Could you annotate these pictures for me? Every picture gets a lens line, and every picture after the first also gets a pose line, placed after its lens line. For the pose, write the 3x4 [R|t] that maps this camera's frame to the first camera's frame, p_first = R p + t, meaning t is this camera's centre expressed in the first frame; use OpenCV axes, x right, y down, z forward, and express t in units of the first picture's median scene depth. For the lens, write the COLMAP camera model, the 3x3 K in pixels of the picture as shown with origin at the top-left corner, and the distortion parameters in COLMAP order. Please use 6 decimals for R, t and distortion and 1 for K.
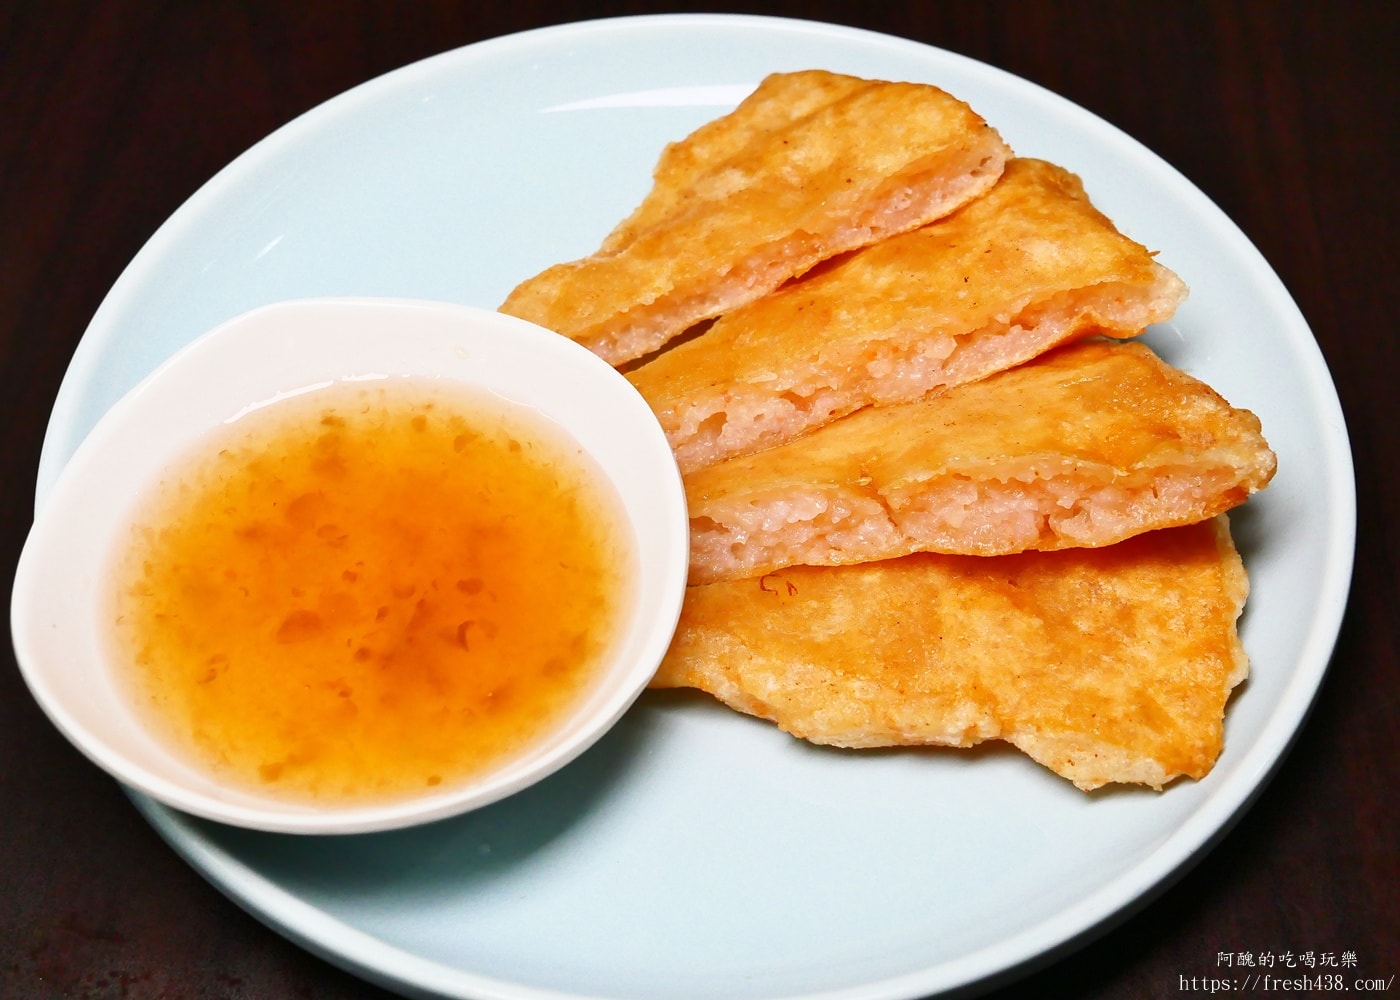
lens RADIAL K [[1935.8, 0, 698.5], [0, 1935.8, 500.7], [0, 0, 1]] dist [0.000338, 0.000000]
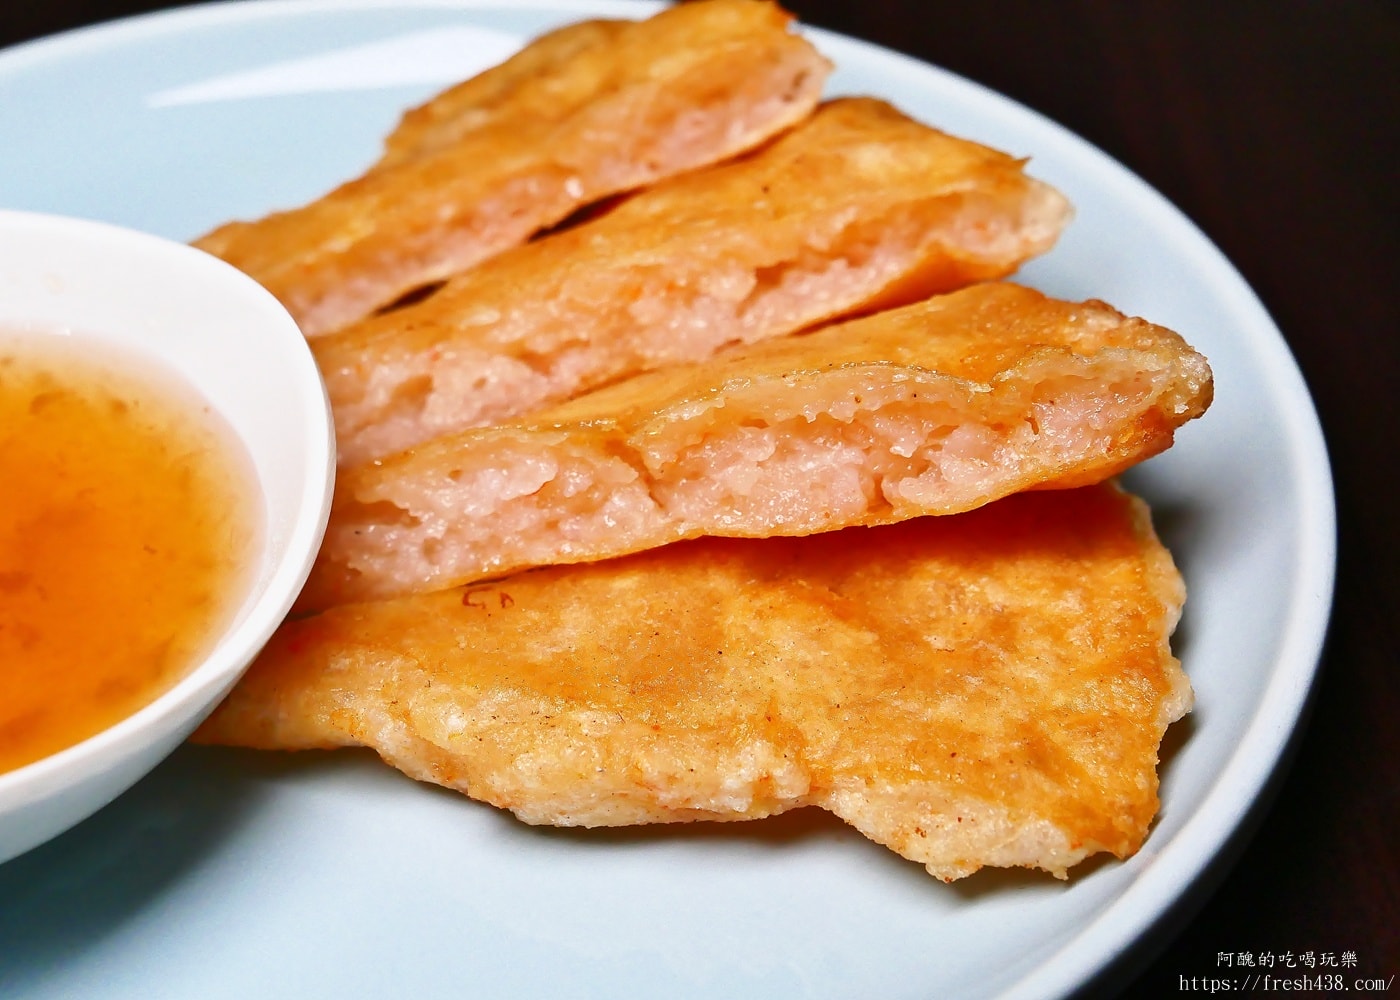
lens RADIAL K [[1775.1, 0, 702.0], [0, 1775.1, 498.6], [0, 0, 1]] dist [-0.011342, 0.000000]
pose [[0.999904, 0.000937, 0.013823, 0.109347], [0.002430, 0.970386, -0.241548, 0.162890], [-0.013640, 0.241559, 0.970290, 0.401111]]
